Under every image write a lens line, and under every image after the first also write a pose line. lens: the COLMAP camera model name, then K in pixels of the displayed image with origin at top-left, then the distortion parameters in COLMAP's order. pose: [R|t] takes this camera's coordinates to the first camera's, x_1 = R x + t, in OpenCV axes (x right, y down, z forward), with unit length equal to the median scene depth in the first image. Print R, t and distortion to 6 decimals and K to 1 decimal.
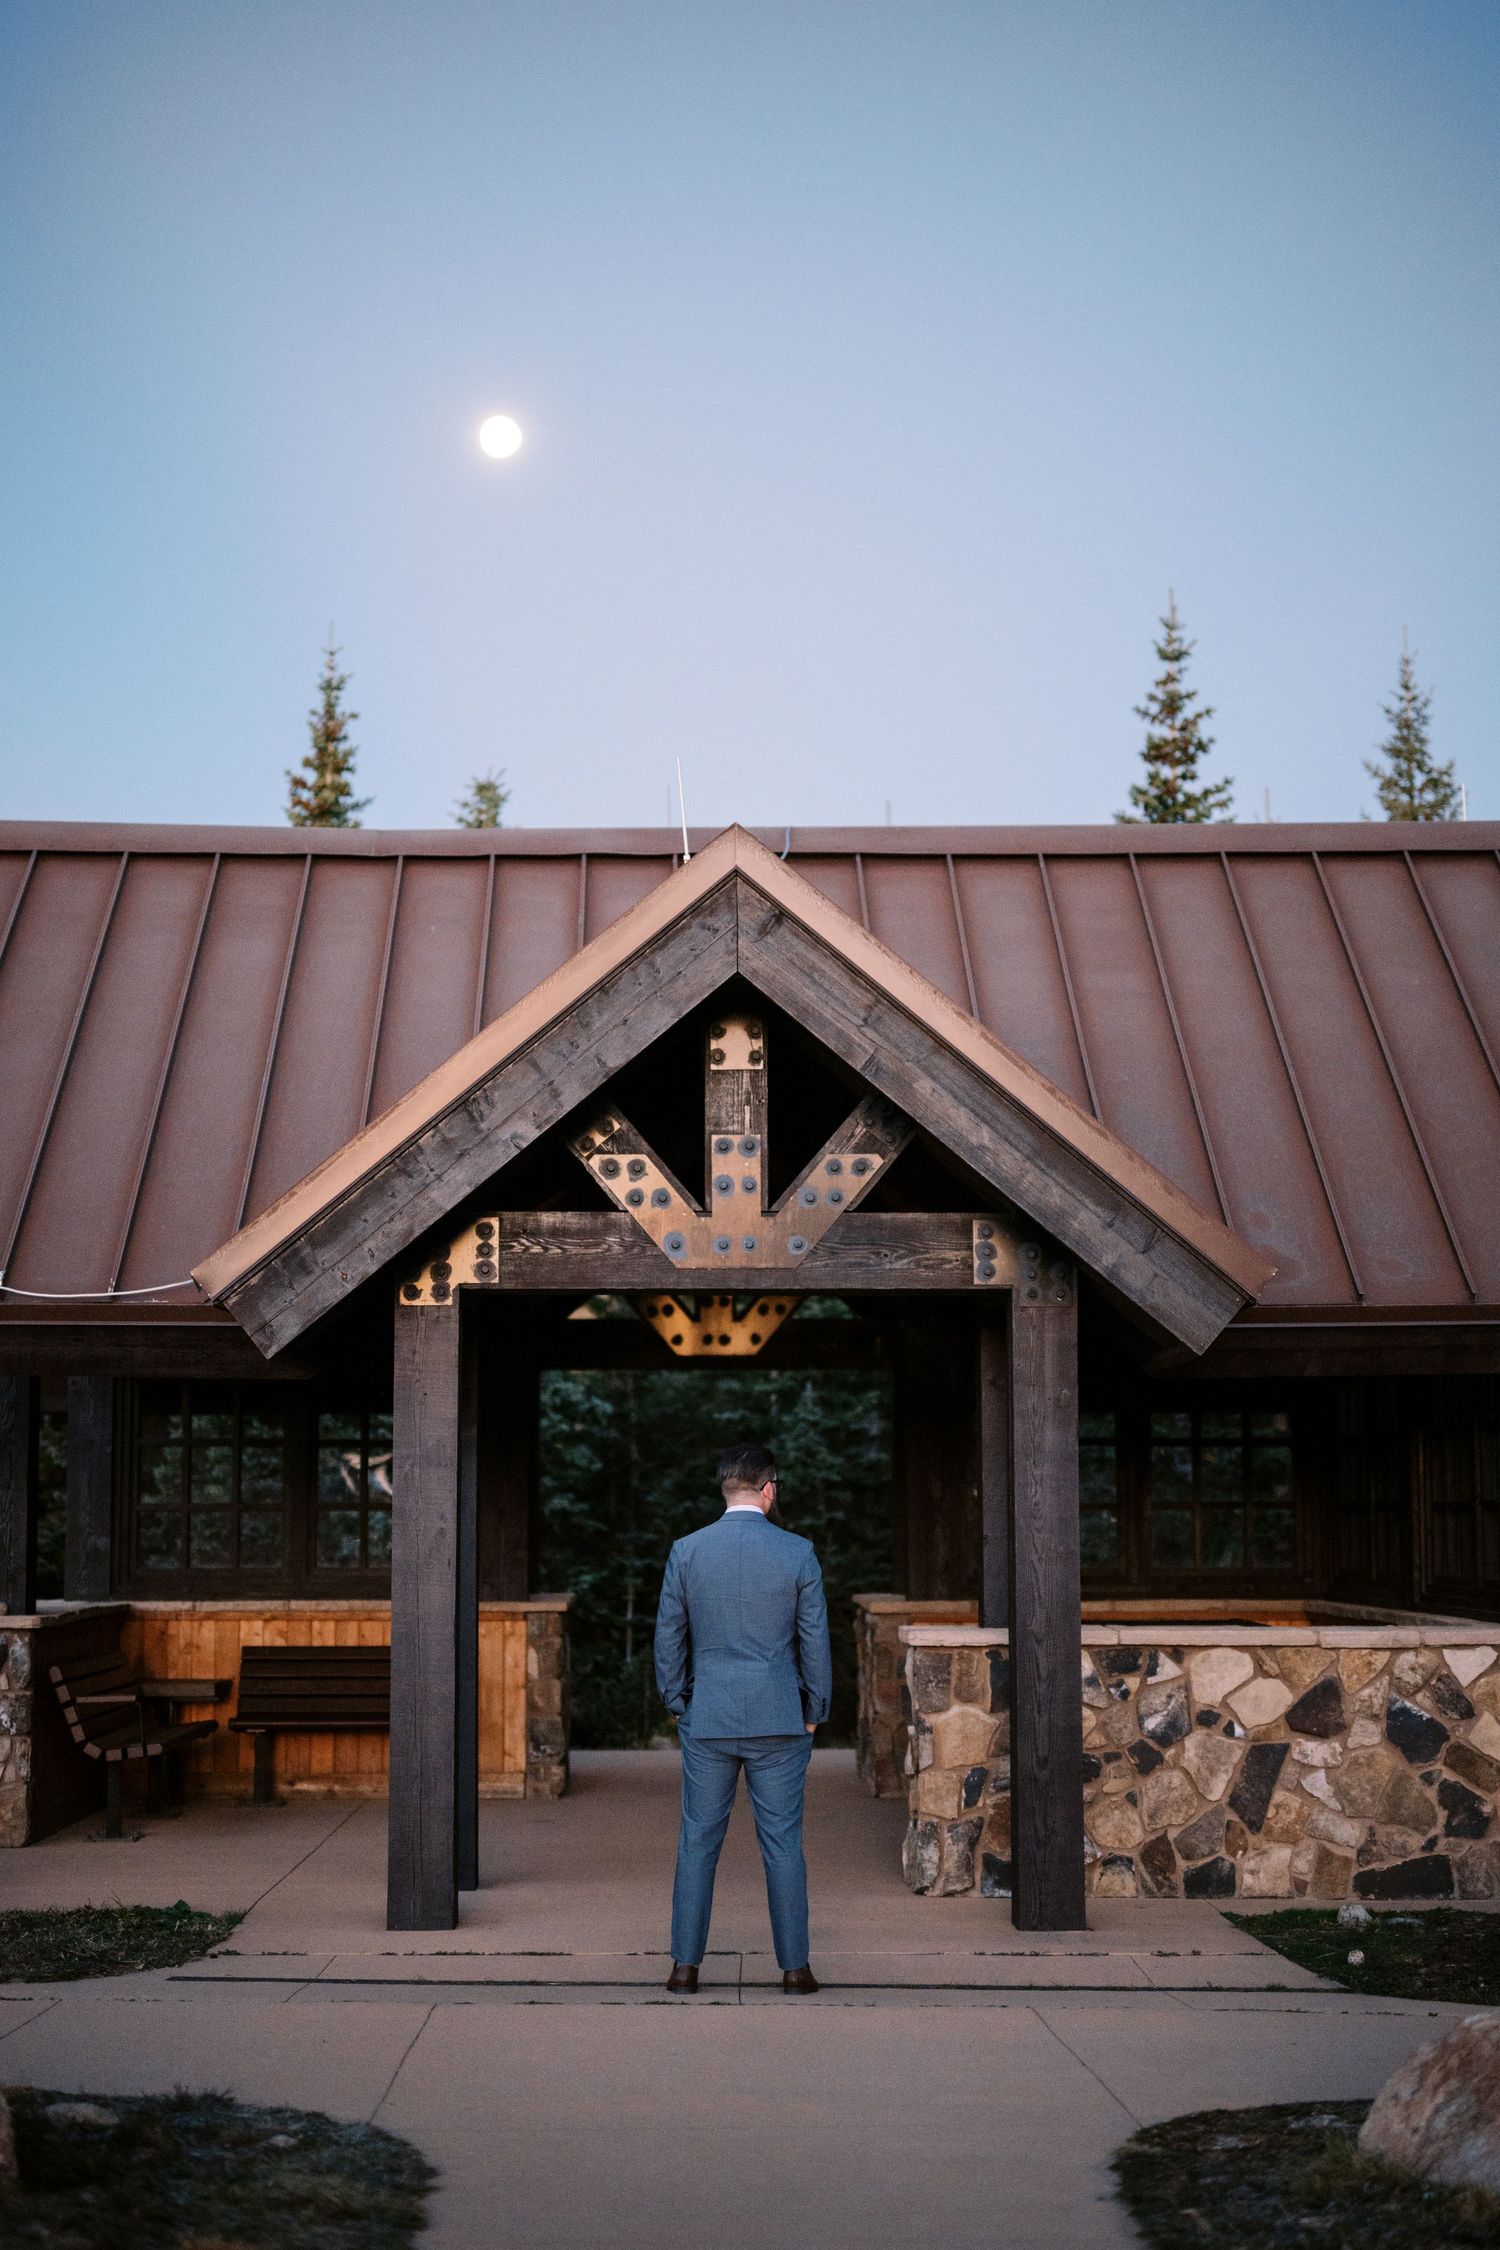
lens RADIAL K [[3258.5, 0, 752.5], [0, 3258.5, 1093.0], [0, 0, 1]] dist [0.002852, 0.099153]
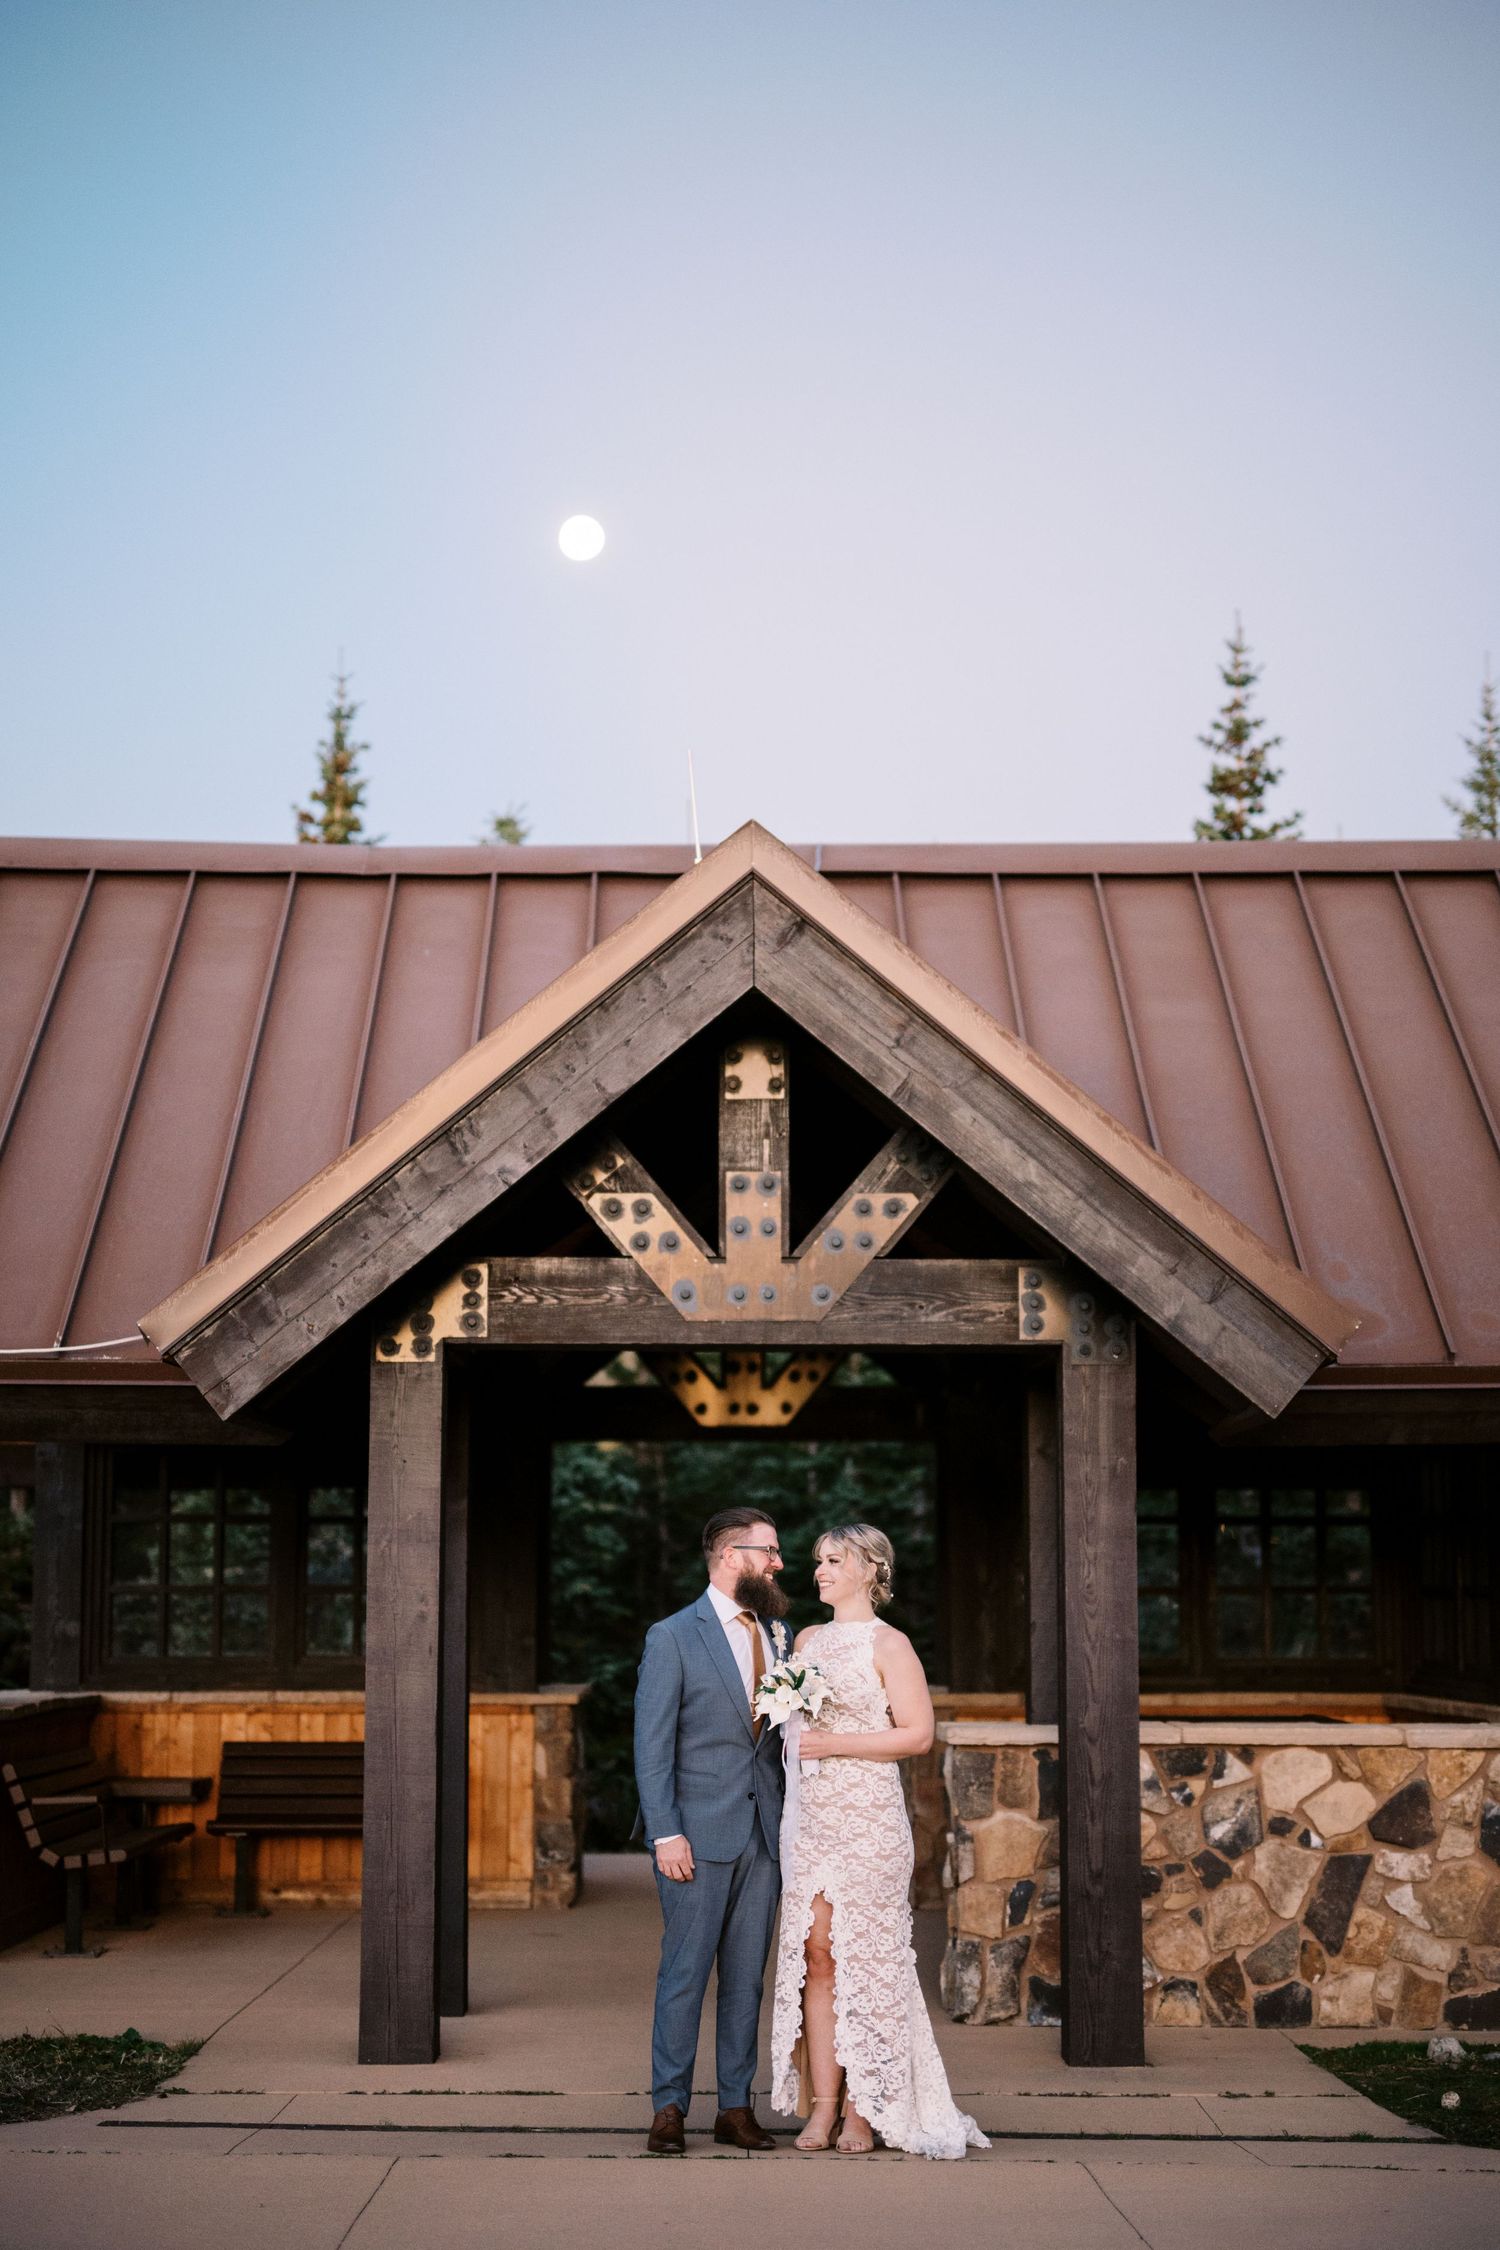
lens RADIAL K [[3466.5, 0, 775.4], [0, 3466.5, 1129.7], [0, 0, 1]] dist [0.000492, 0.142529]
pose [[0.999989, 0.001580, -0.004452, 0.004708], [-0.001608, 0.999979, -0.006250, 0.006605], [0.004442, 0.006257, 0.999971, 0.045231]]
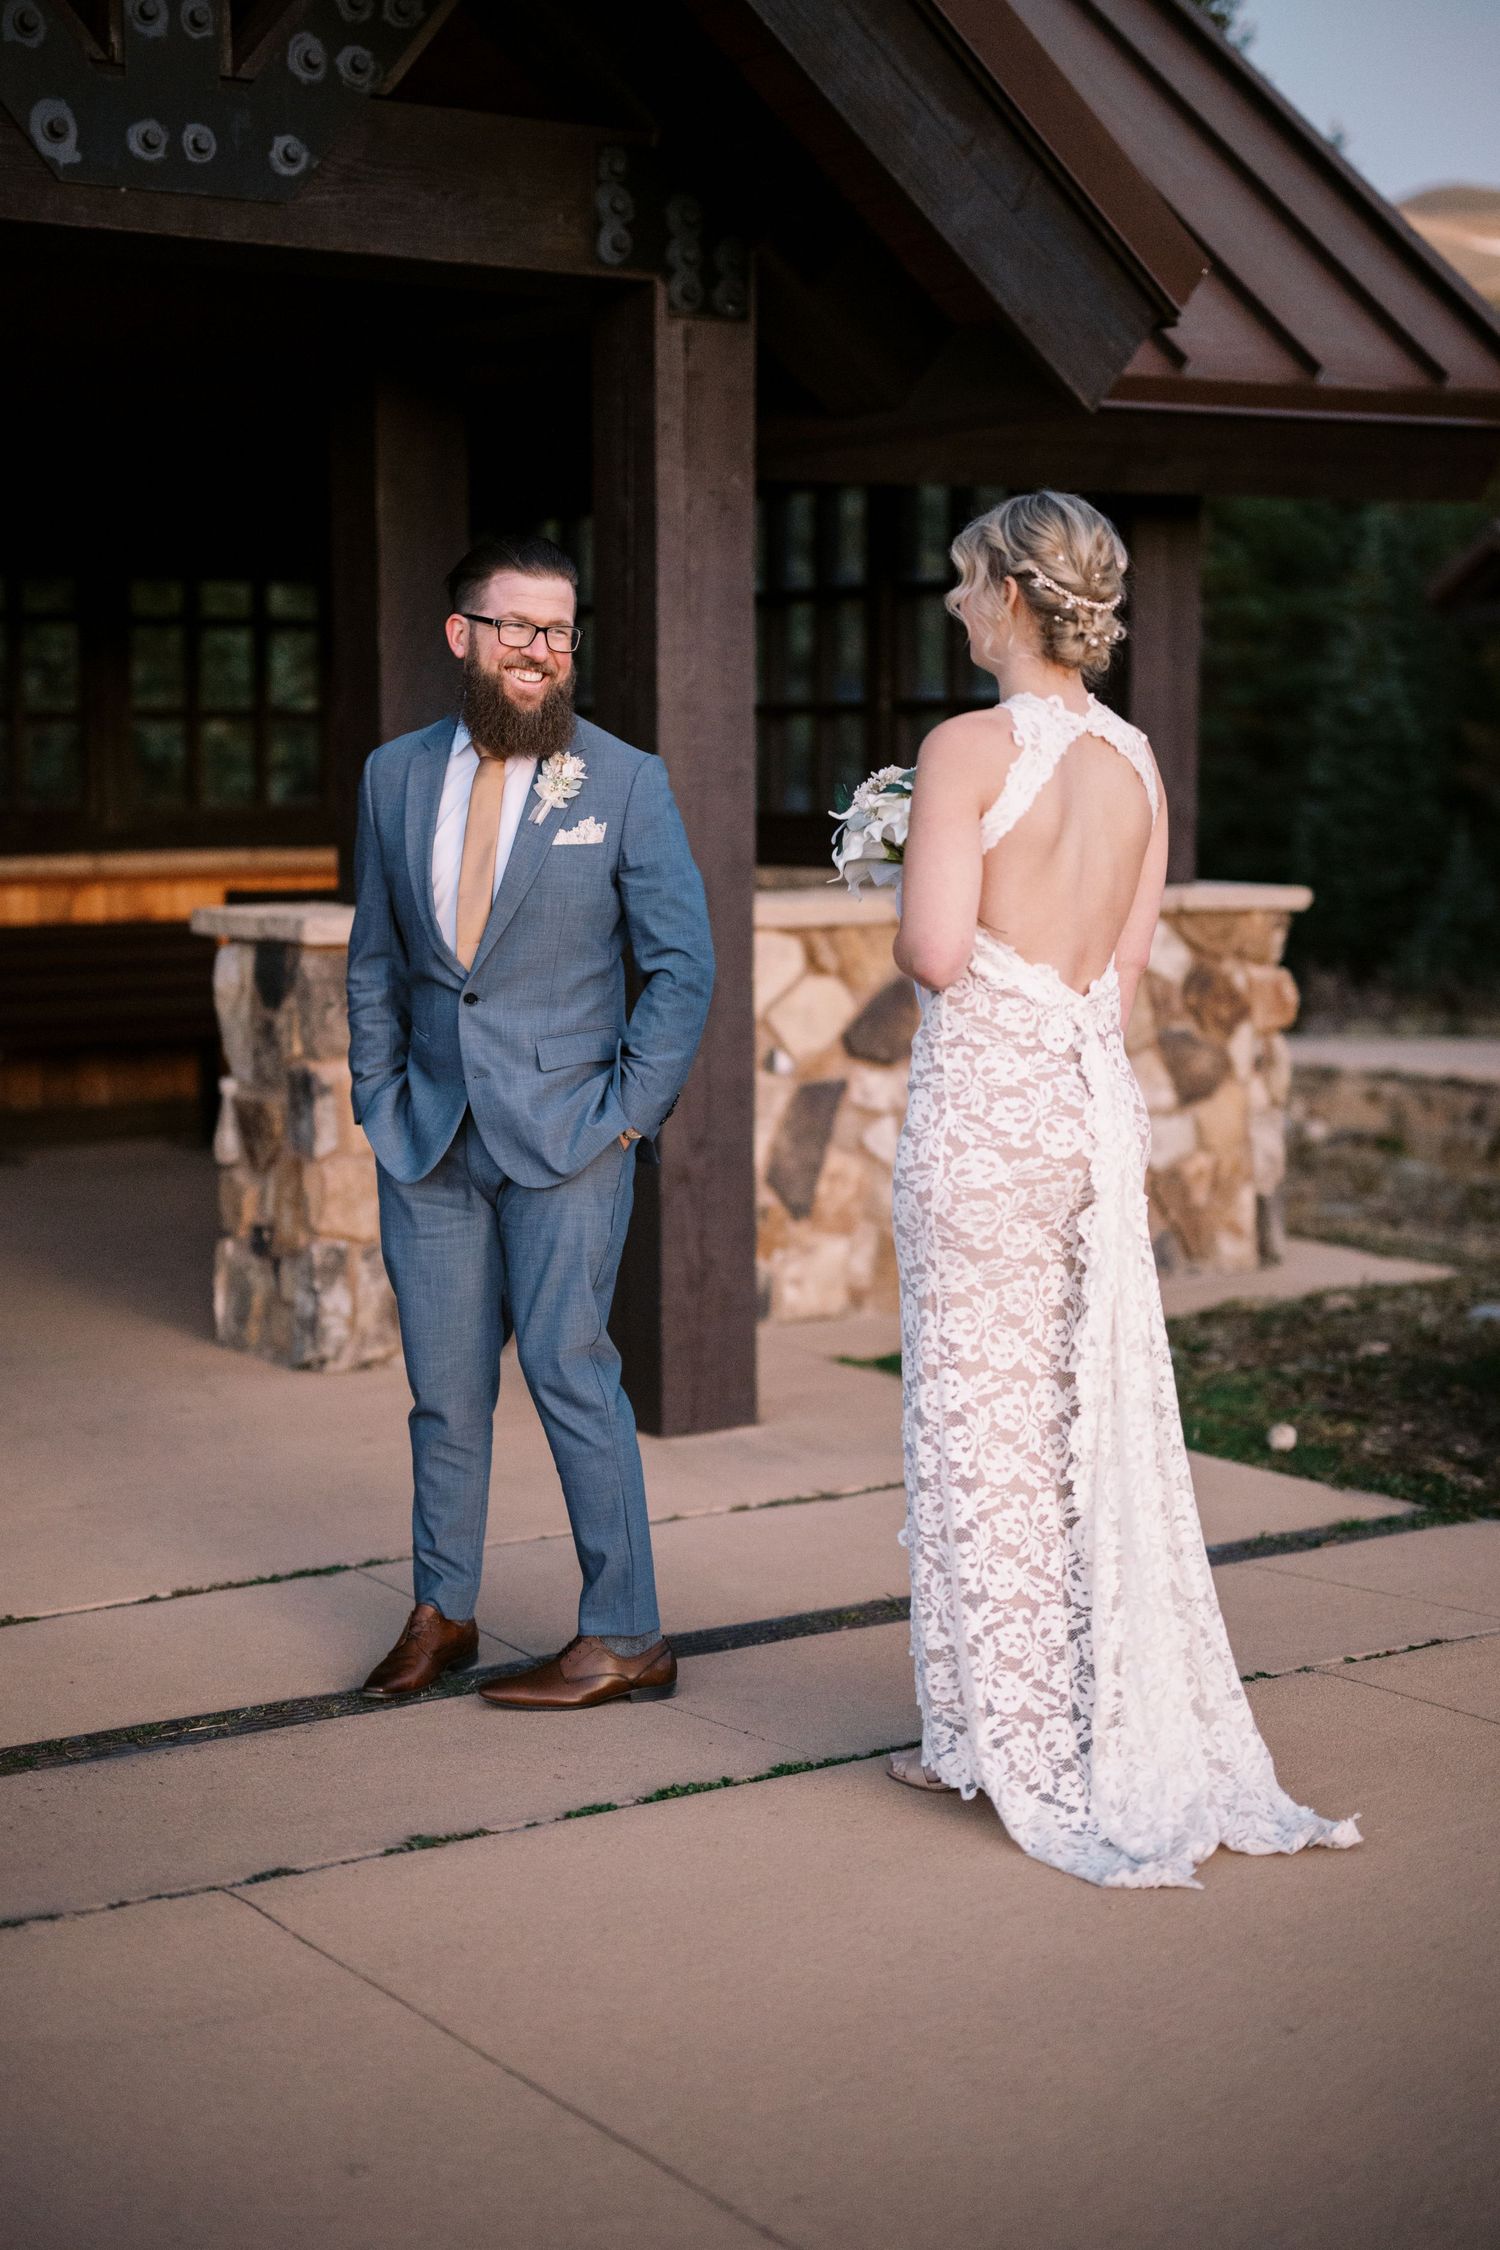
lens RADIAL K [[3258.5, 0, 752.5], [0, 3258.5, 1093.0], [0, 0, 1]] dist [0.002852, 0.099153]
pose [[0.831119, -0.055540, 0.553314, -0.198706], [-0.070563, 0.976424, 0.204001, 0.075451], [-0.551599, -0.208593, 0.807606, 0.503187]]
